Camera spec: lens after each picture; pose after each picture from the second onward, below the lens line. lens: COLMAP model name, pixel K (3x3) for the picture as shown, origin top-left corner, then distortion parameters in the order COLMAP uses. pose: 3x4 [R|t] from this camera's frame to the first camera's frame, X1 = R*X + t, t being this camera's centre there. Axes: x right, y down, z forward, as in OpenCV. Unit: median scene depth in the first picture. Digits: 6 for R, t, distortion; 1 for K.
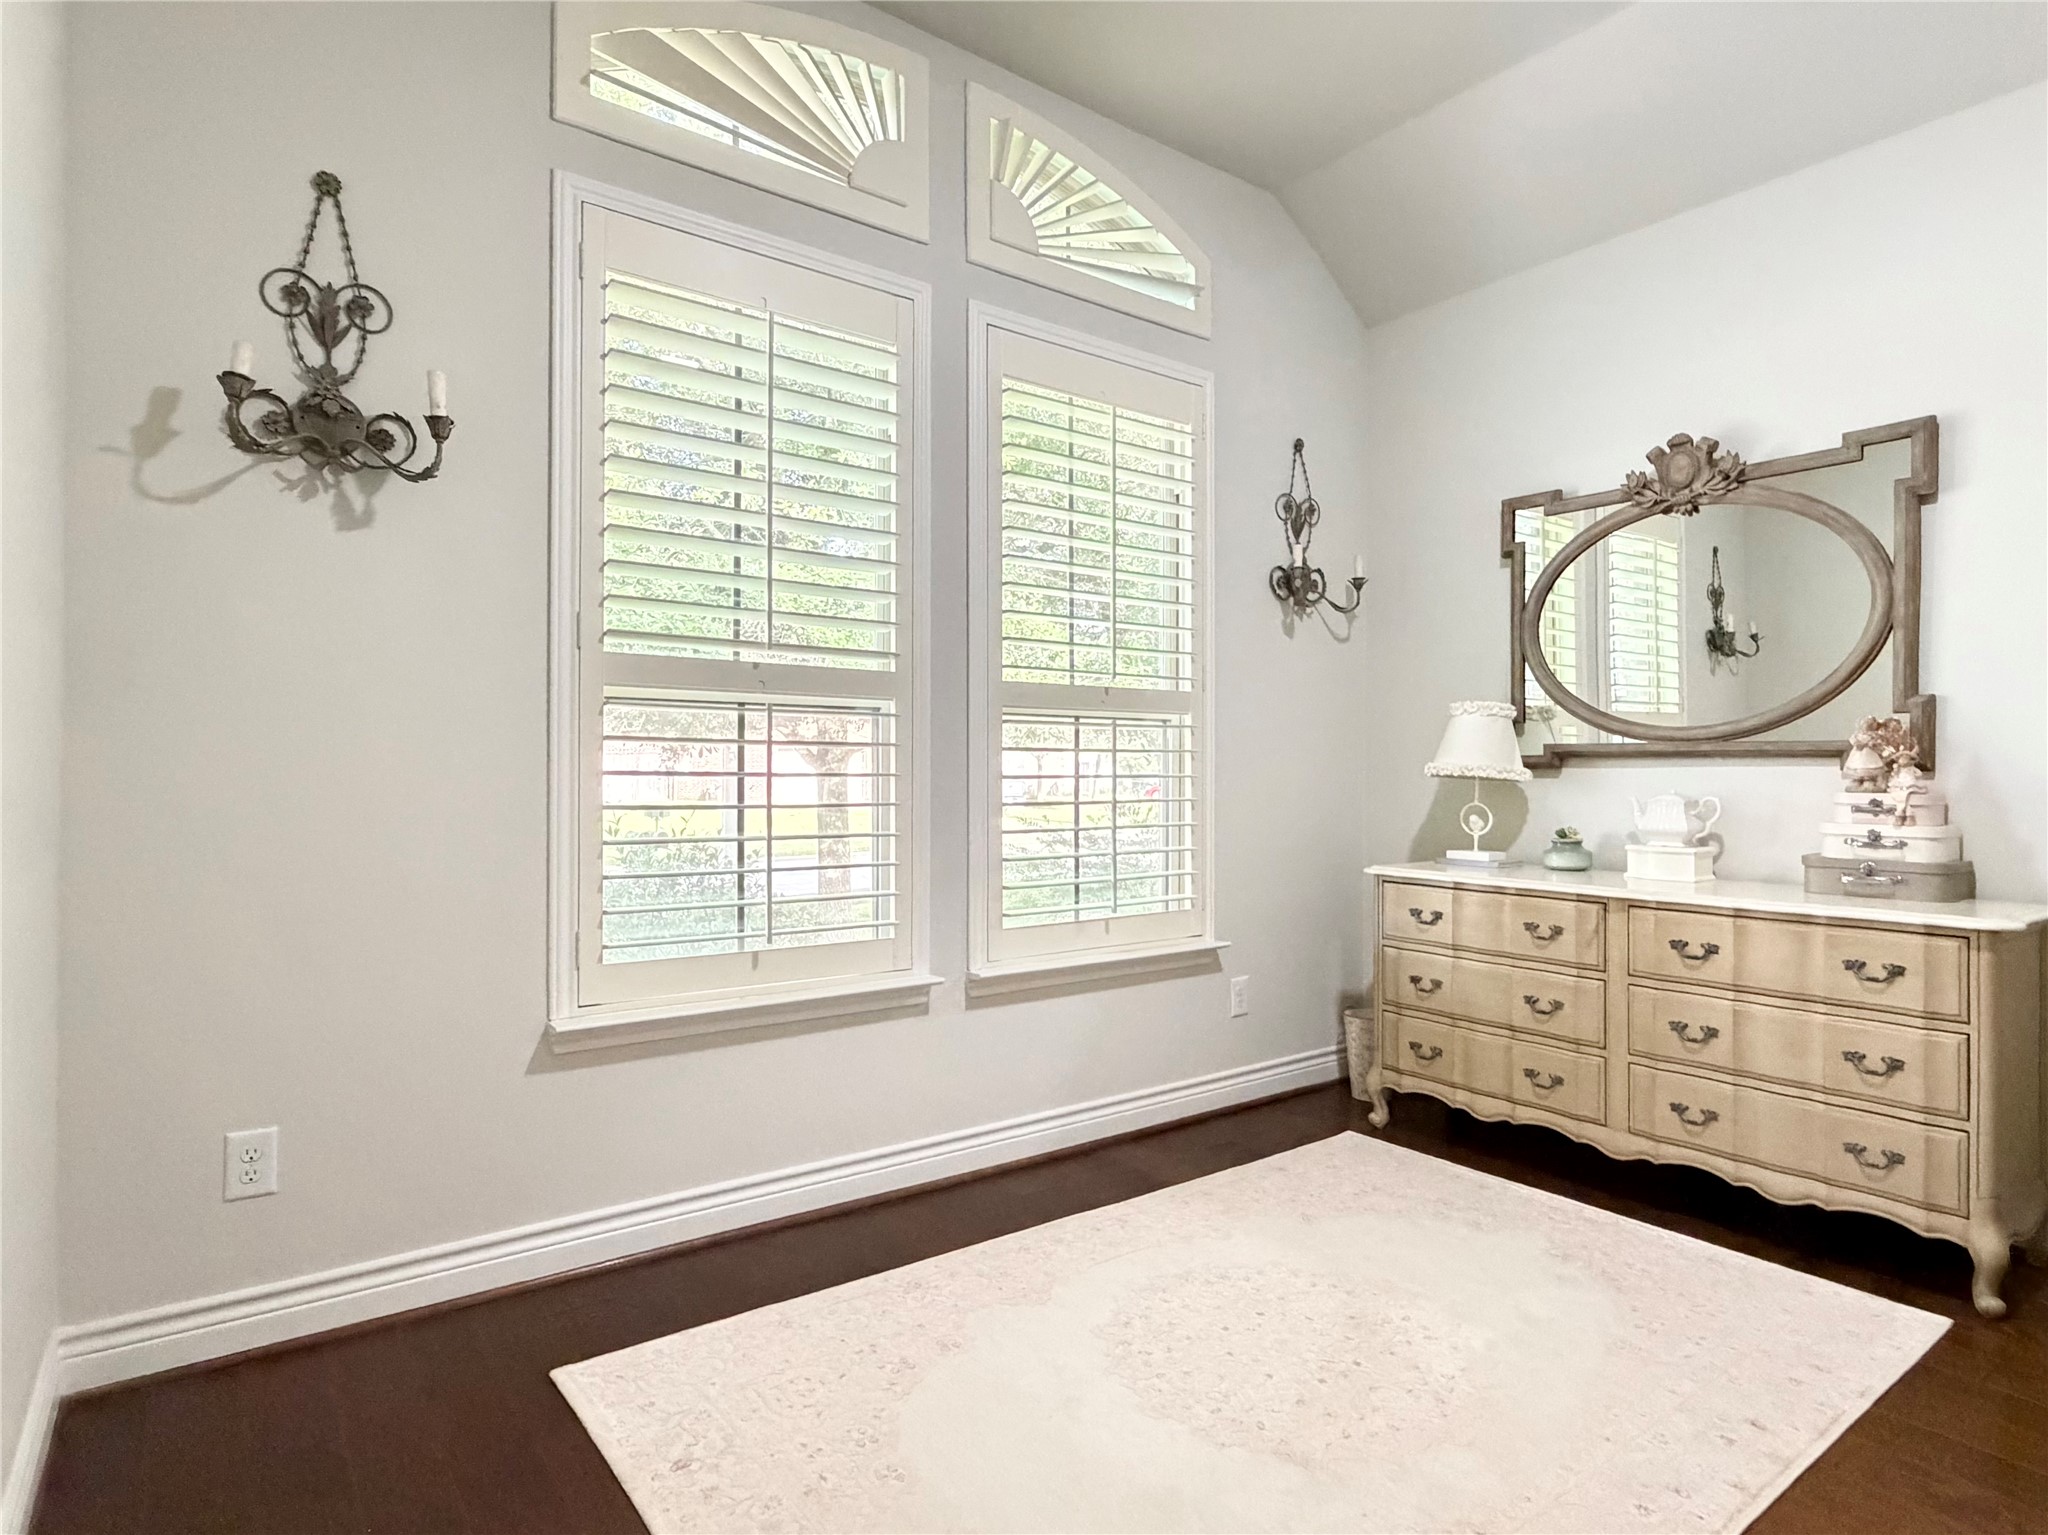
lens RADIAL K [[1090.9, 0, 1024.0], [0, 1090.9, 767.5], [0, 0, 1]] dist [0.000085, -0.000279]
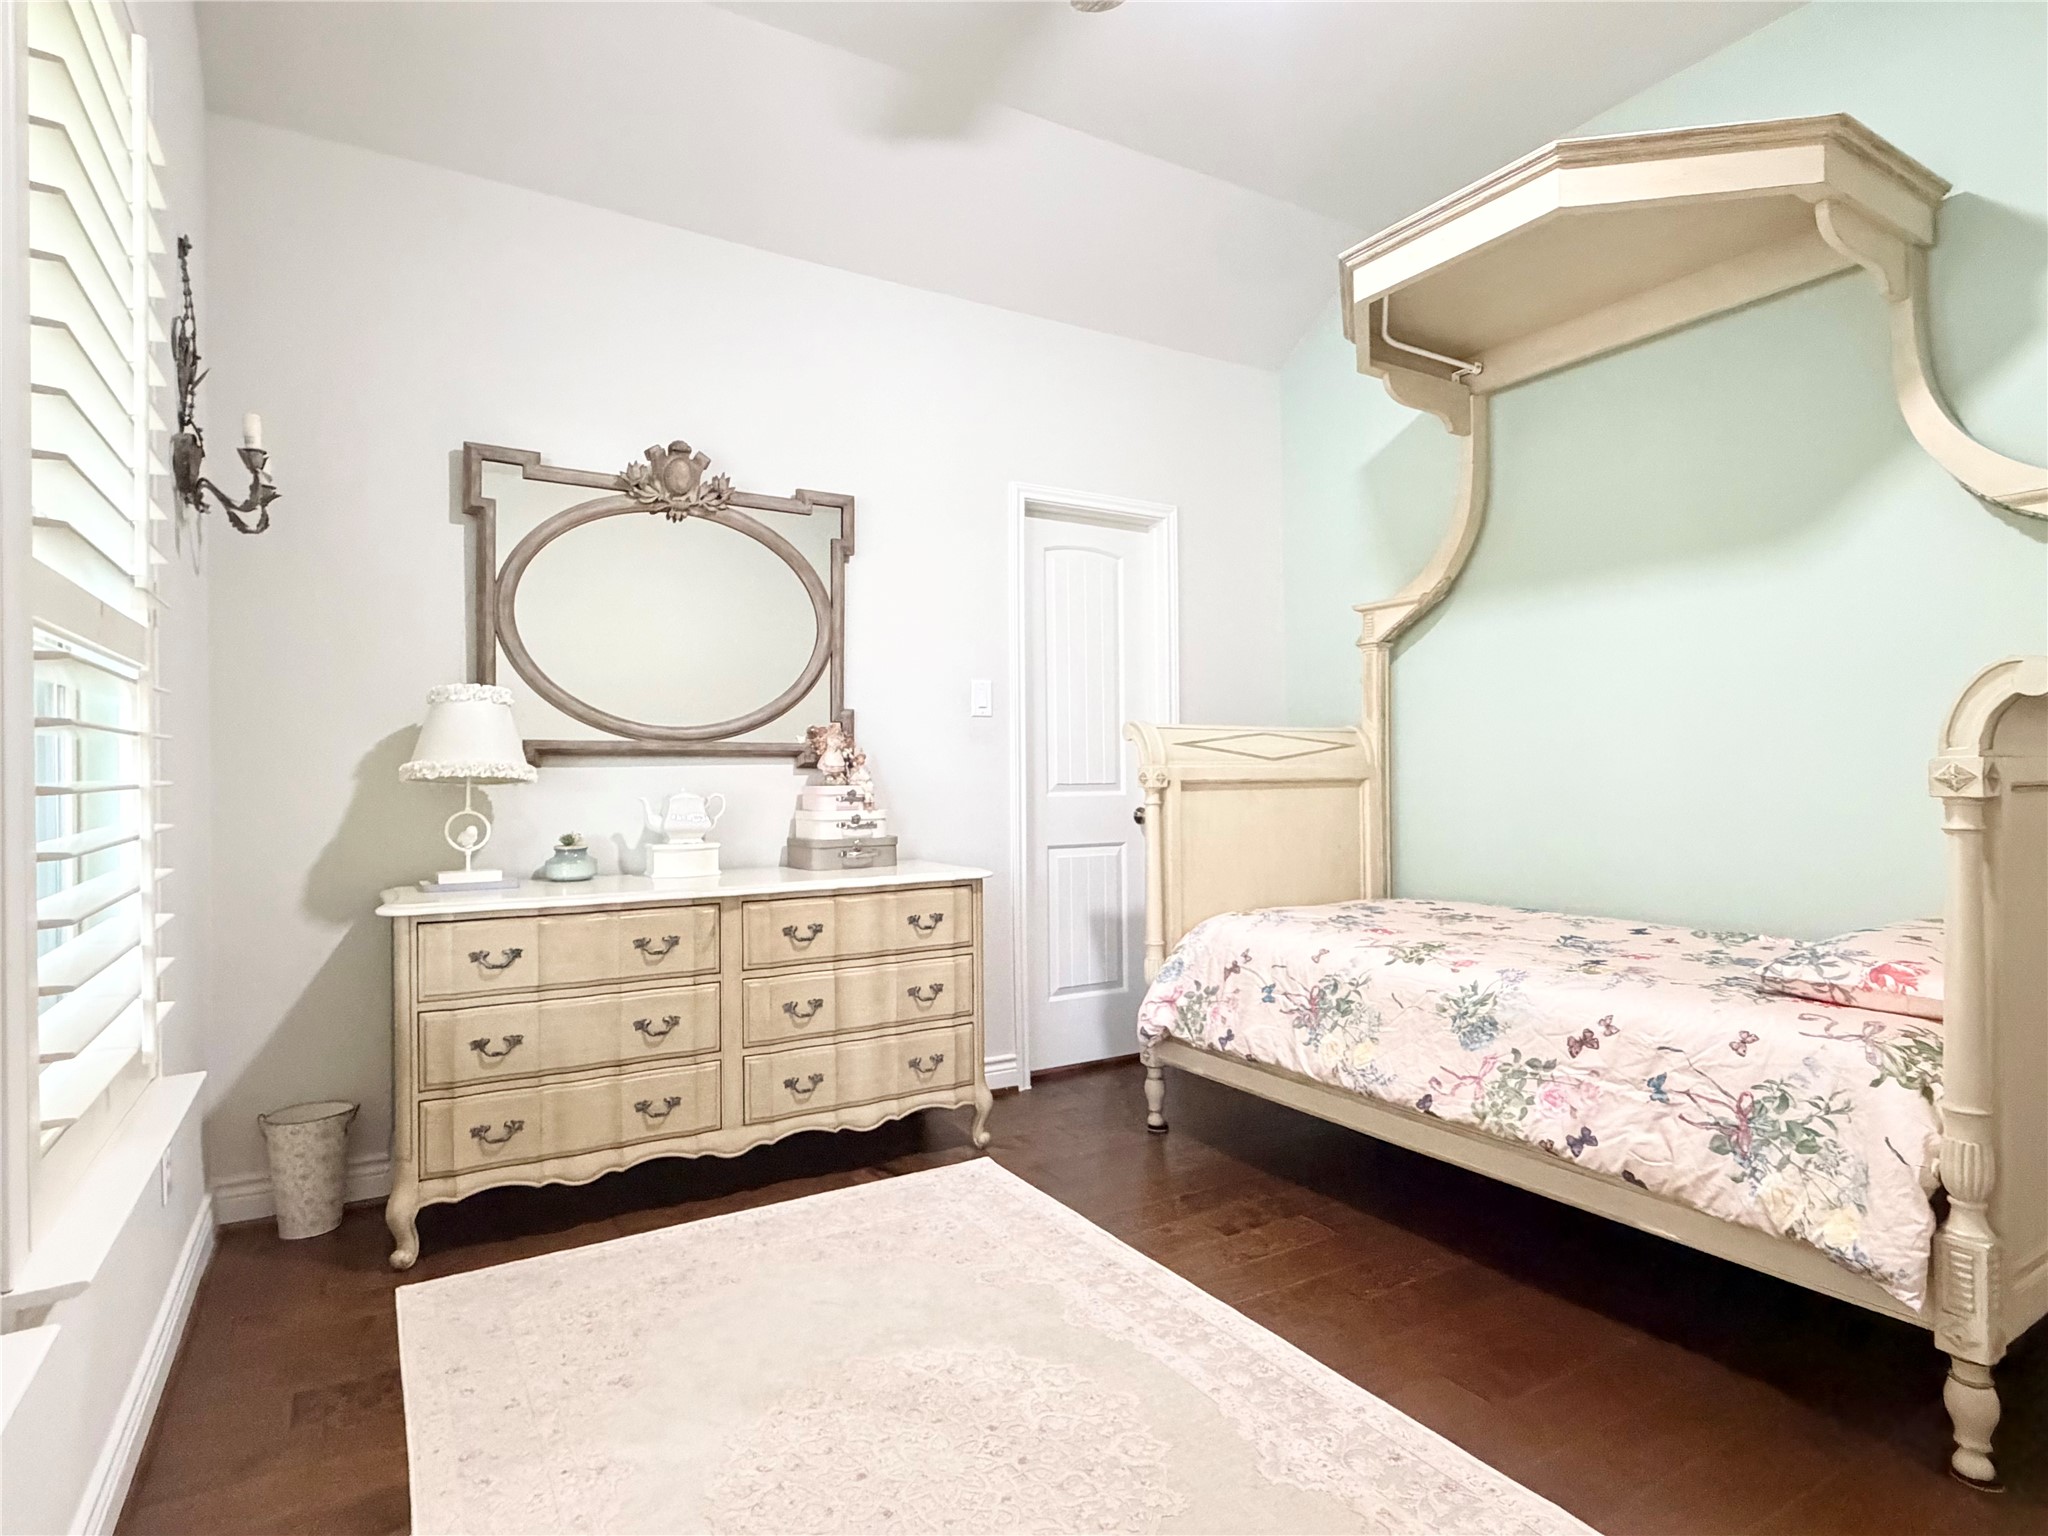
lens RADIAL K [[1090.9, 0, 1024.0], [0, 1090.9, 768.0], [0, 0, 1]] dist [0.000085, -0.000279]
pose [[0.103713, -0.001462, 0.994606, -0.414271], [0.007713, 0.999970, 0.000666, 0.003618], [-0.994577, 0.007602, 0.103721, 0.617567]]
